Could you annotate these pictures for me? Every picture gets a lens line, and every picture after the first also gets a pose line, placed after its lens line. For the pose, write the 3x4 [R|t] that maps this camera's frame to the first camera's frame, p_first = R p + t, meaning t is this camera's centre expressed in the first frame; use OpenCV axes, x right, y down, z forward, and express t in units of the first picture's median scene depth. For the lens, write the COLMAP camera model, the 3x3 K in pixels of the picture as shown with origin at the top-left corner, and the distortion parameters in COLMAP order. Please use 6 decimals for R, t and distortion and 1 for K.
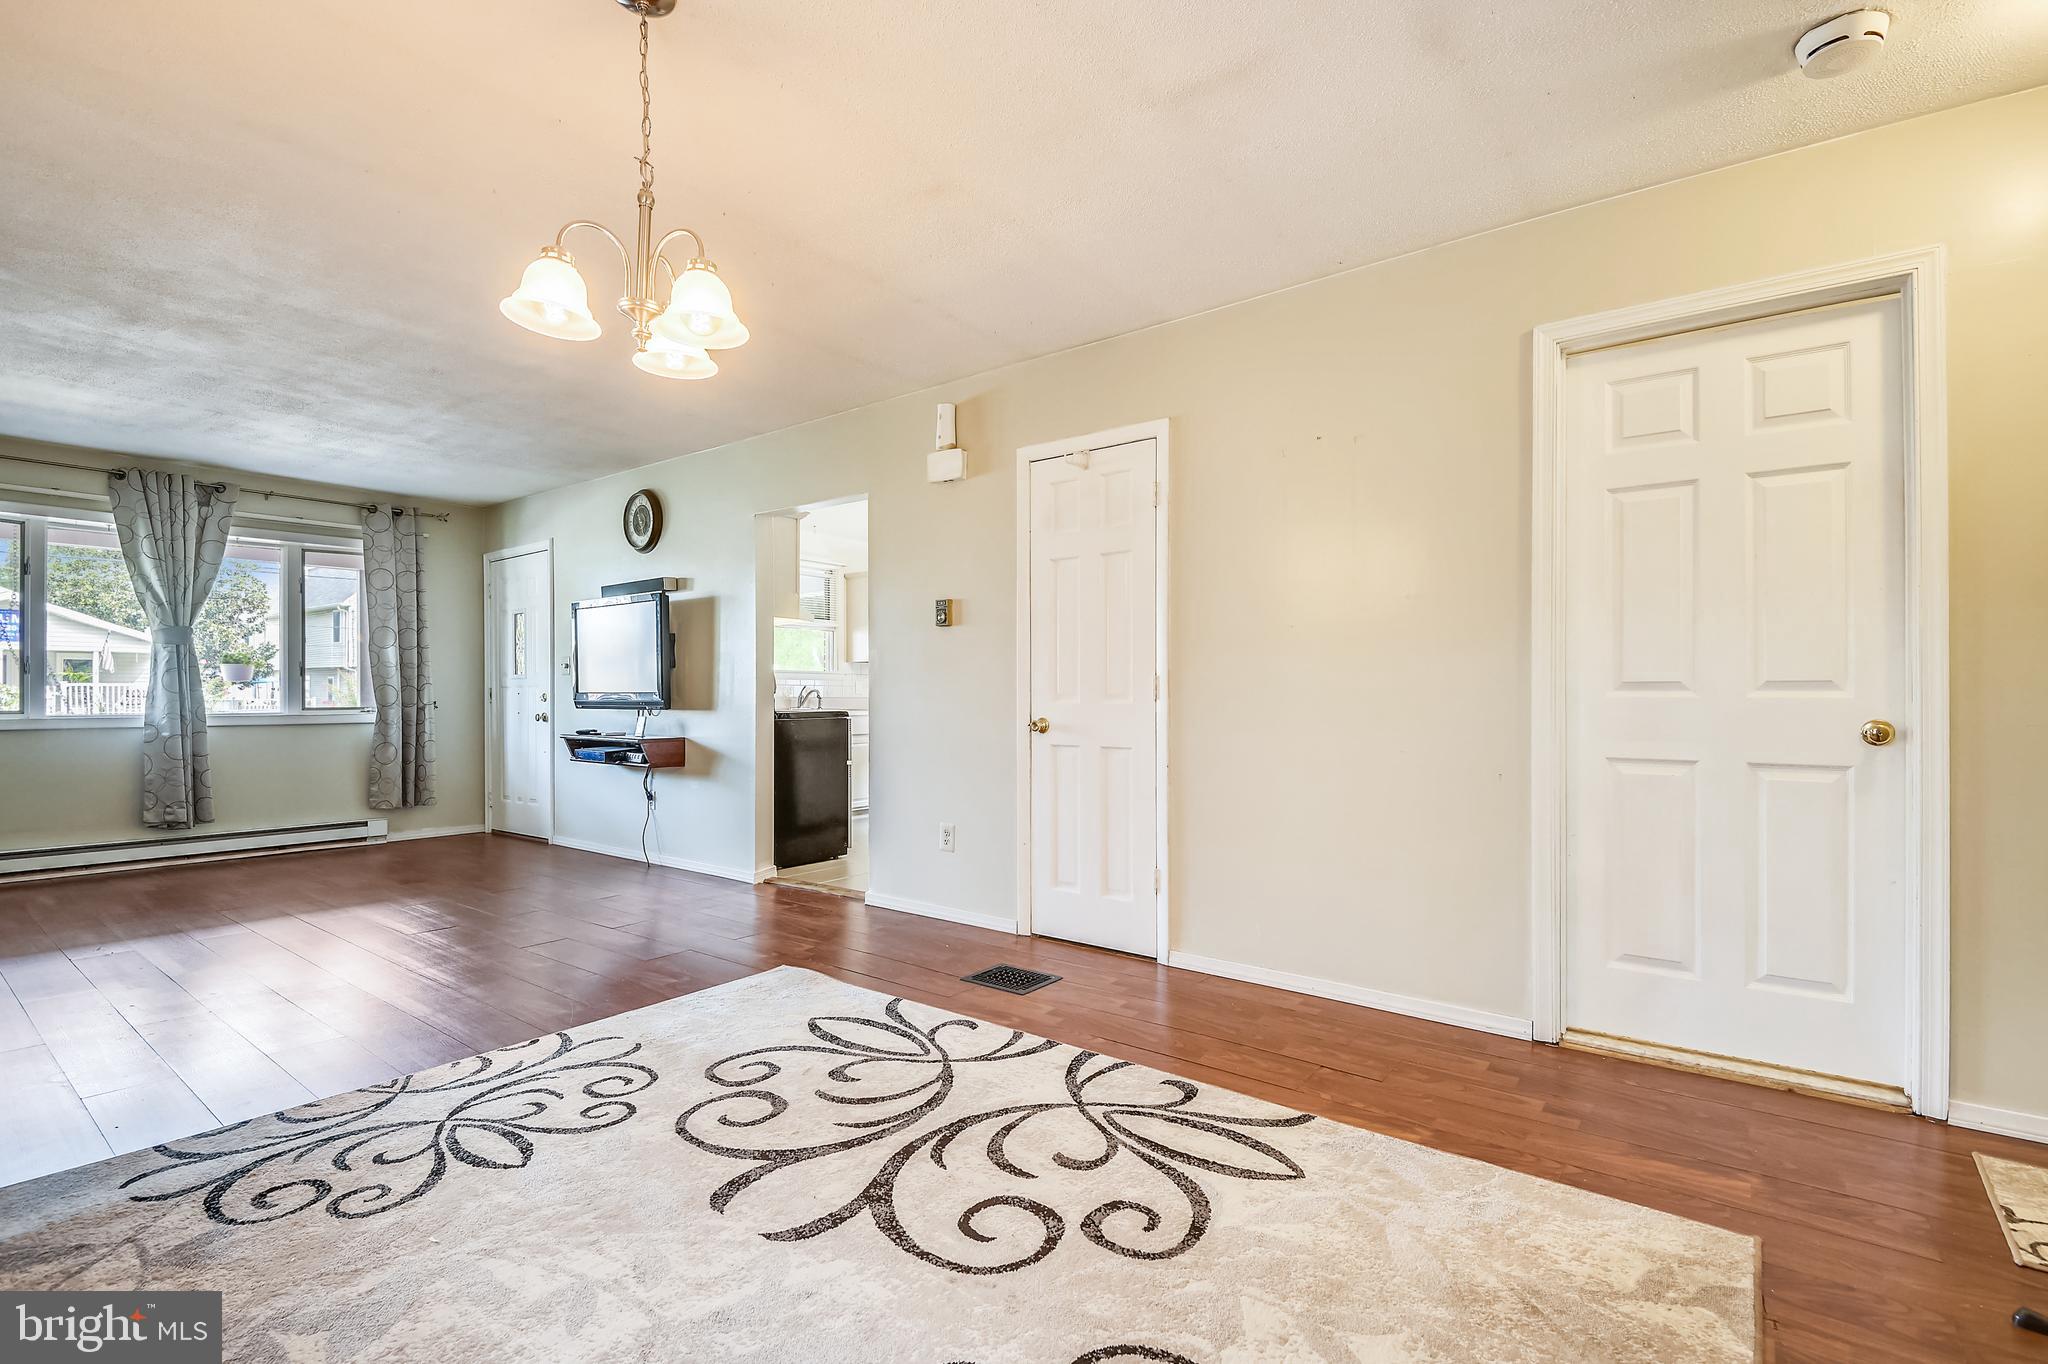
lens RADIAL K [[946.6, 0, 1039.2], [0, 946.6, 696.2], [0, 0, 1]] dist [-0.003192, -0.003021]
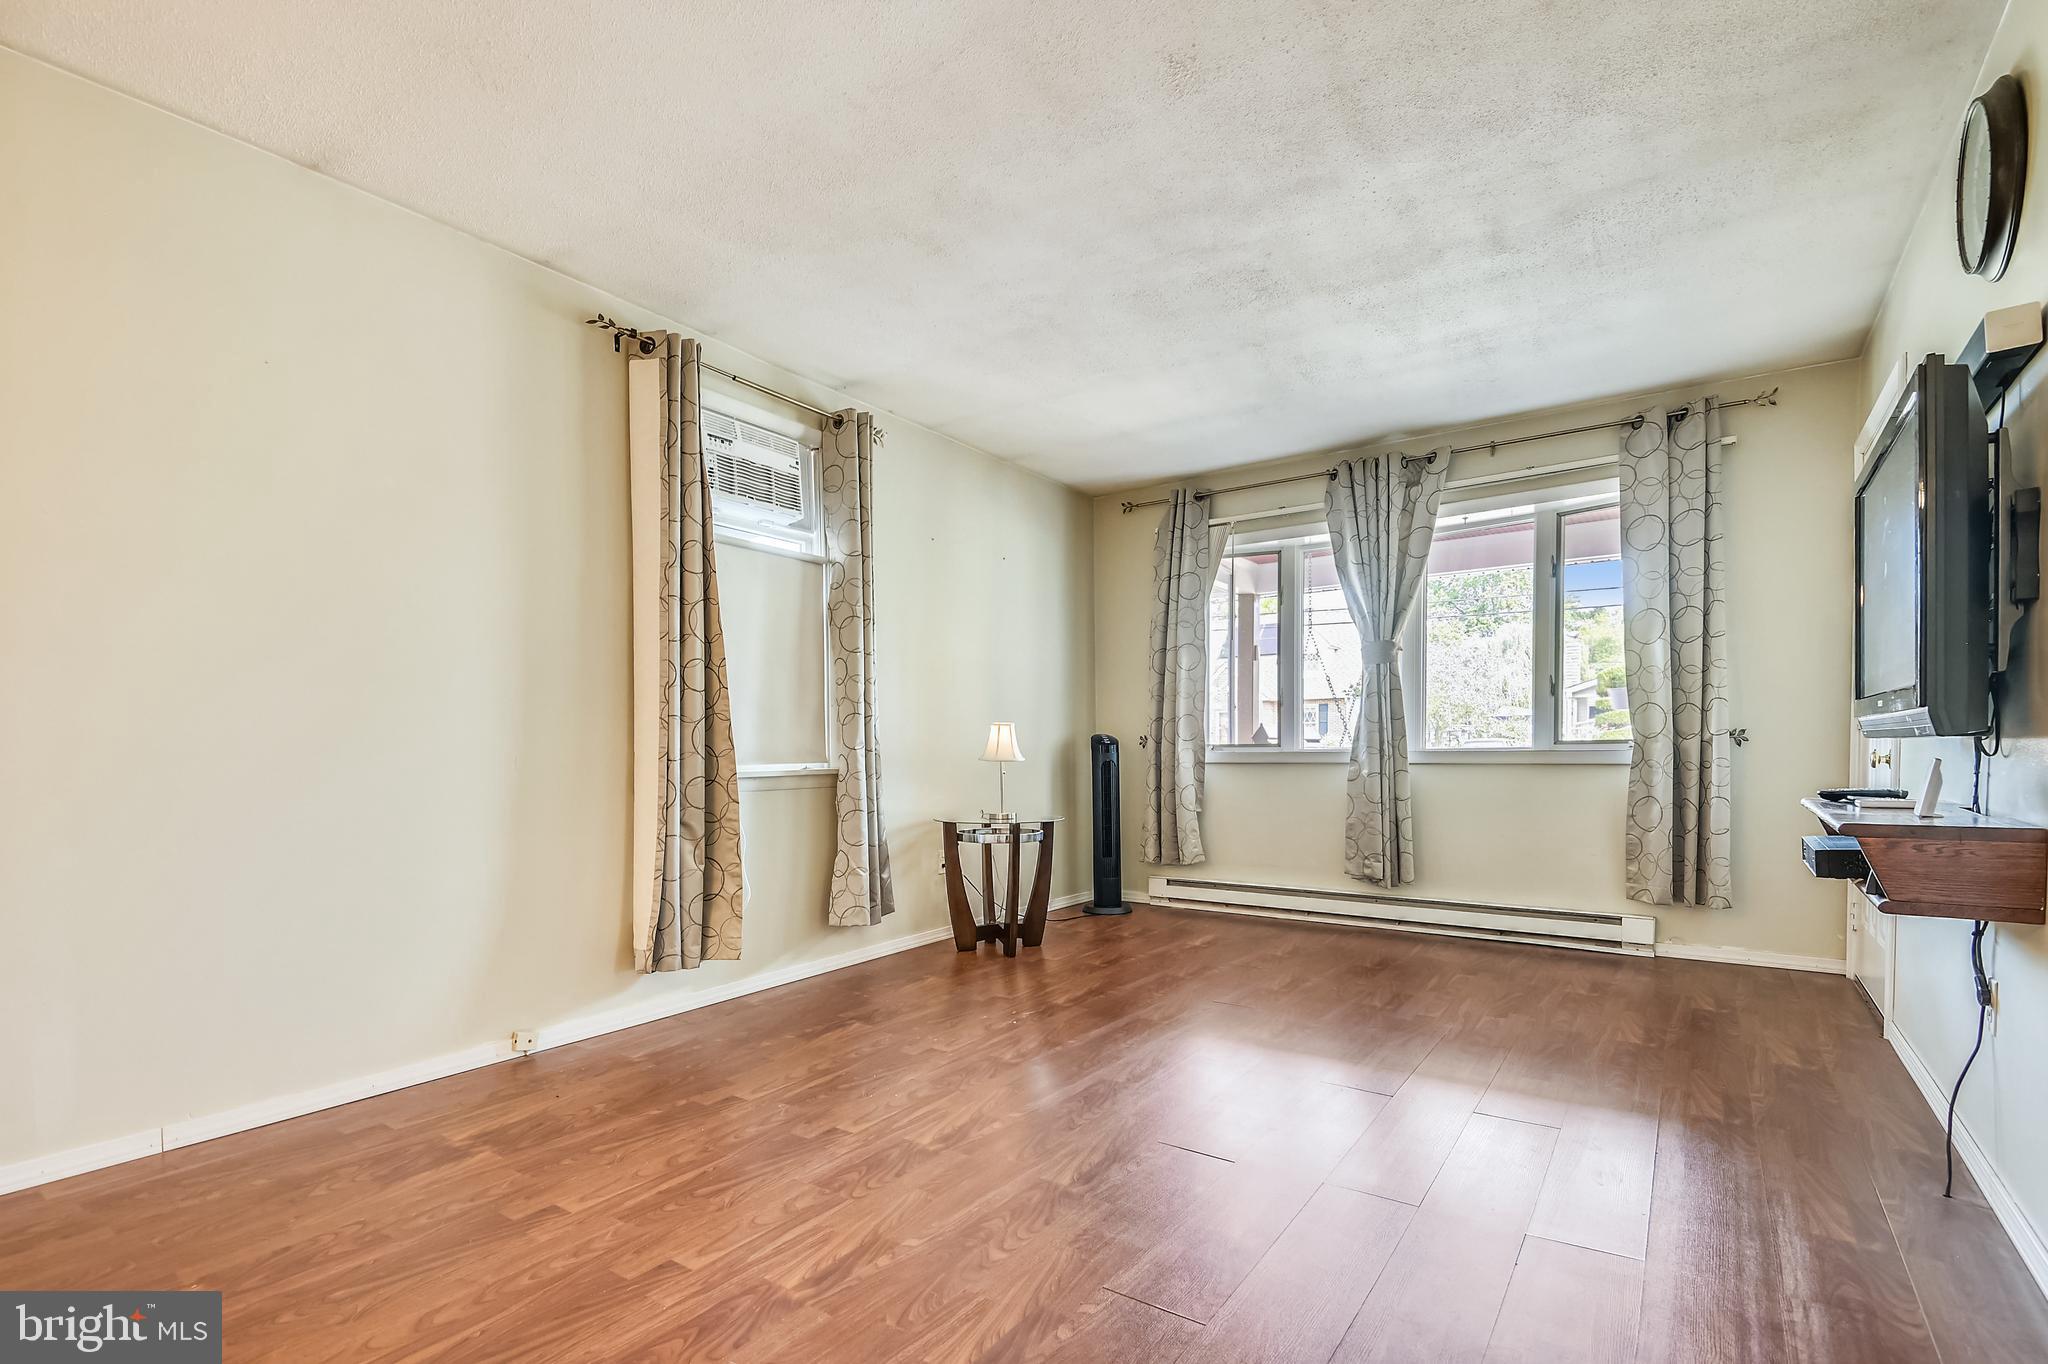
lens RADIAL K [[946.6, 0, 989.8], [0, 946.6, 788.0], [0, 0, 1]] dist [-0.003192, -0.003021]
pose [[0.006448, 0.041152, -0.999132, -0.073053], [0.005484, 0.999136, 0.041187, 0.015577], [0.999964, -0.005745, 0.006217, 0.565313]]
